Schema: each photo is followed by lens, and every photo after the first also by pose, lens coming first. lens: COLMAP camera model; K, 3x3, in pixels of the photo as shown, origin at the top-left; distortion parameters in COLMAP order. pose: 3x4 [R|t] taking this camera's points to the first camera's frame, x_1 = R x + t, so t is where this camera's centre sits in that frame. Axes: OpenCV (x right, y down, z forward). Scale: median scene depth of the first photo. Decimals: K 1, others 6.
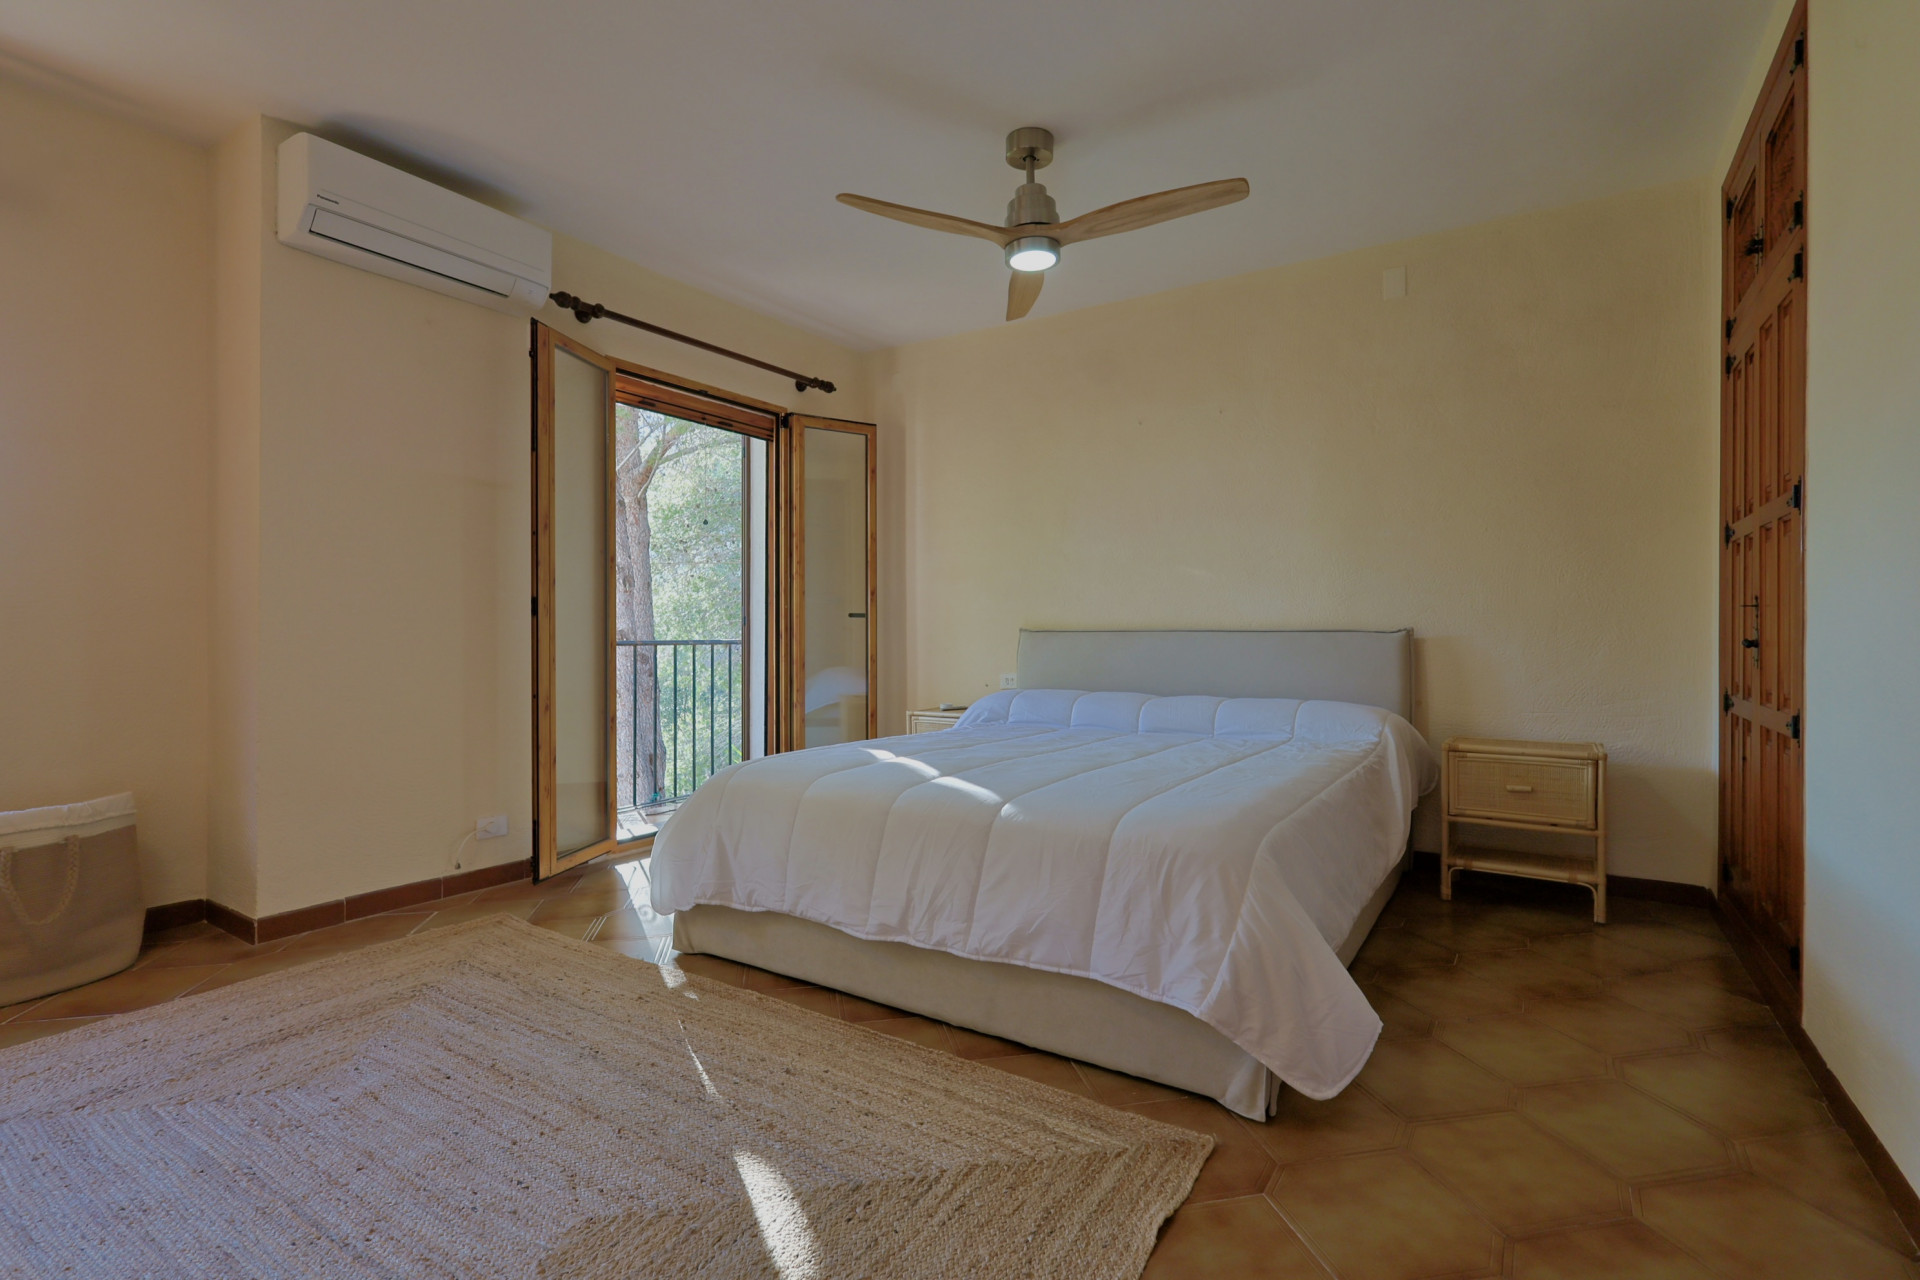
lens RADIAL K [[901.7, 0, 945.5], [0, 901.7, 642.7], [0, 0, 1]] dist [0.025766, 0.000271]
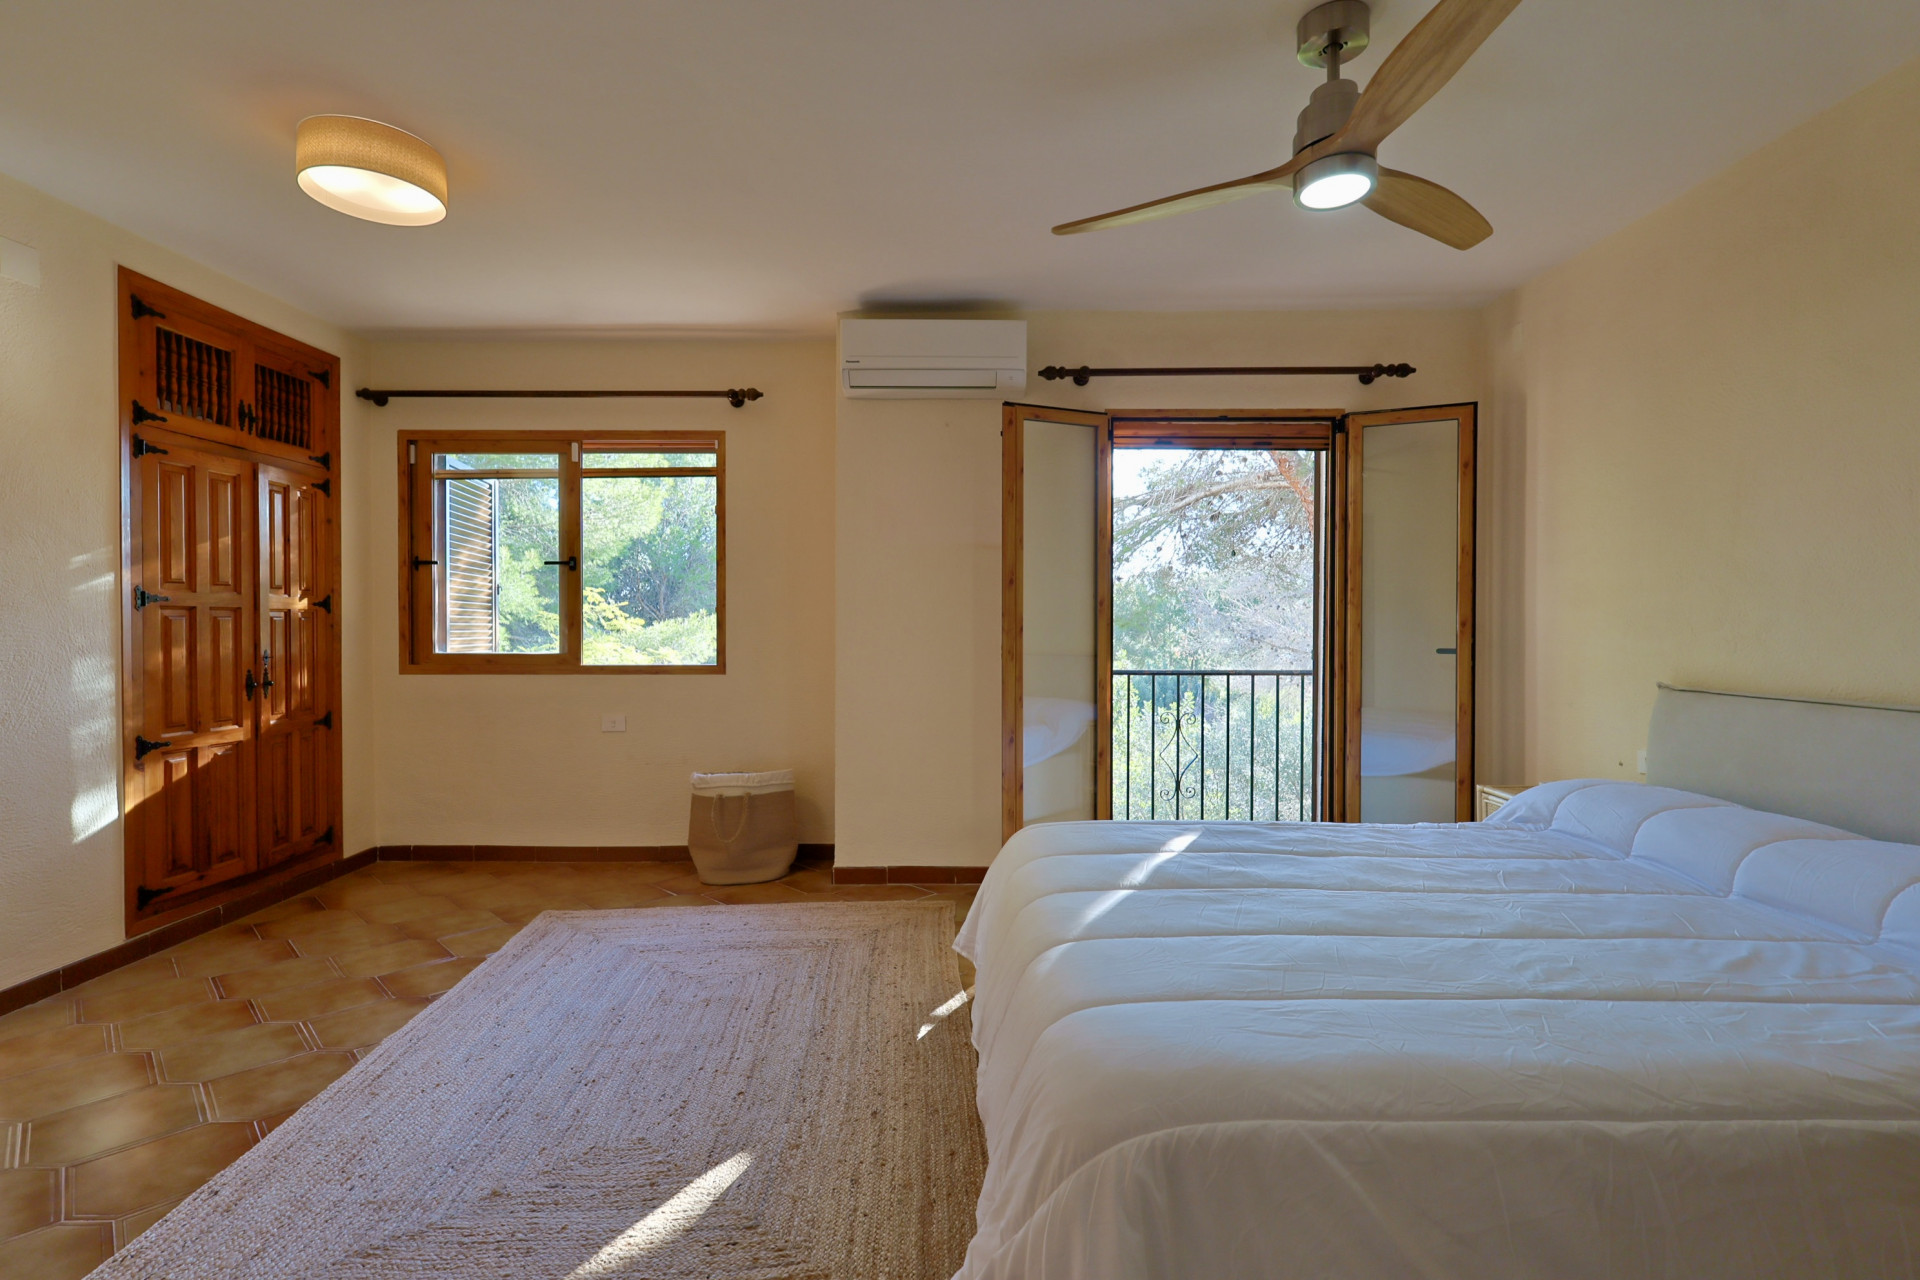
lens RADIAL K [[901.7, 0, 952.1], [0, 901.7, 643.8], [0, 0, 1]] dist [0.025766, 0.000271]
pose [[0.571235, 0.004358, -0.820775, 0.474655], [-0.009353, 0.999956, -0.001200, -0.046408], [0.820733, 0.008362, 0.571250, 0.297046]]
